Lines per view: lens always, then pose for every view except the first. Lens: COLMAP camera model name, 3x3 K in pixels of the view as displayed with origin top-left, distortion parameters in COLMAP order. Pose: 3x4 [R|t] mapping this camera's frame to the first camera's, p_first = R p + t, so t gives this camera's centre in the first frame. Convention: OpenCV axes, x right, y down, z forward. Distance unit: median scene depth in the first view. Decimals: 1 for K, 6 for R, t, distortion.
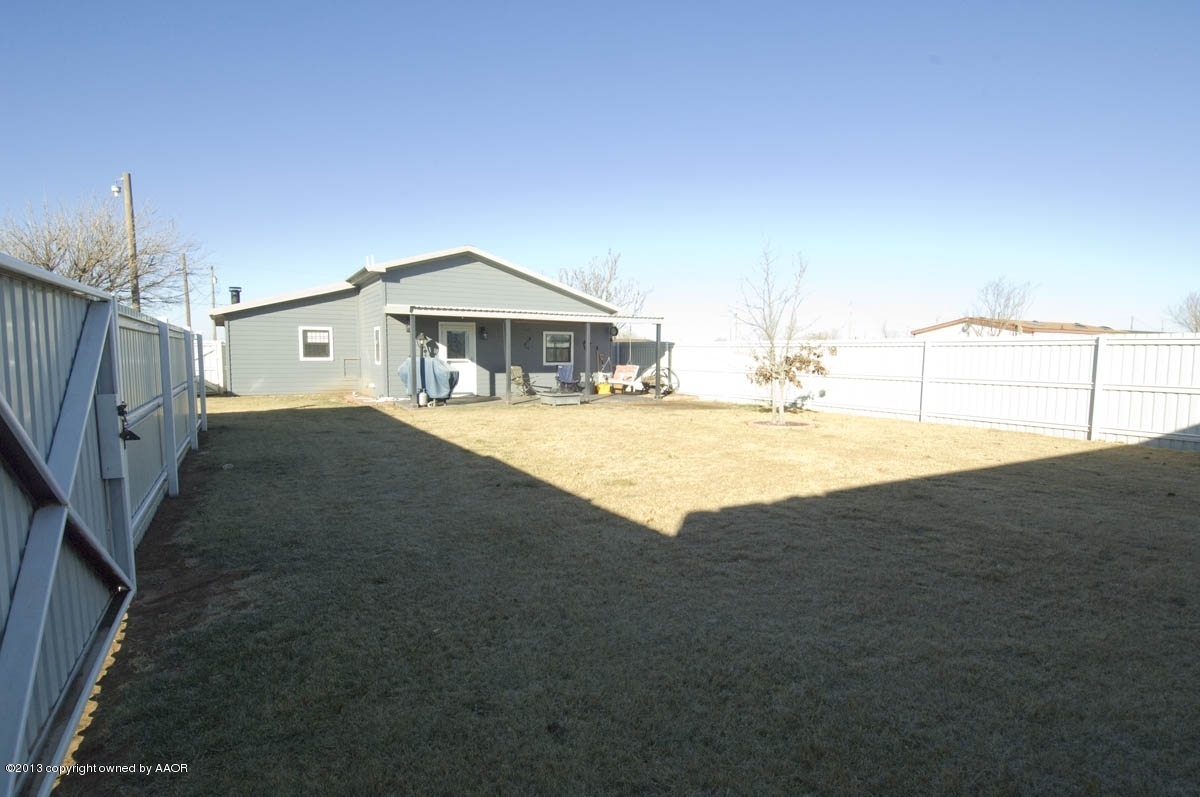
lens RADIAL K [[619.4, 0, 604.5], [0, 619.4, 402.7], [0, 0, 1]] dist [0.046899, -0.054015]
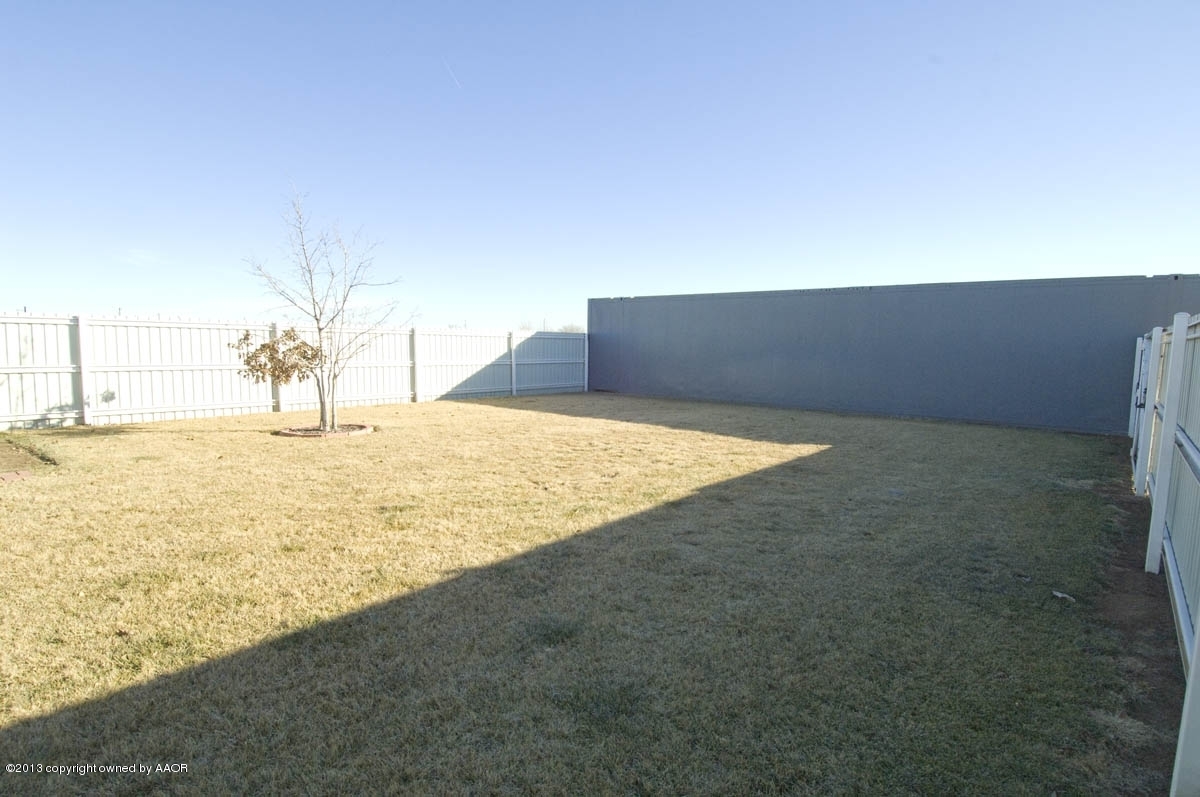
lens RADIAL K [[619.4, 0, 604.5], [0, 619.4, 402.7], [0, 0, 1]] dist [0.046899, -0.054015]
pose [[-0.336726, -0.098950, 0.936389, -0.544686], [0.058849, 0.990307, 0.125810, -0.073216], [-0.939762, 0.097469, -0.327640, 0.867132]]
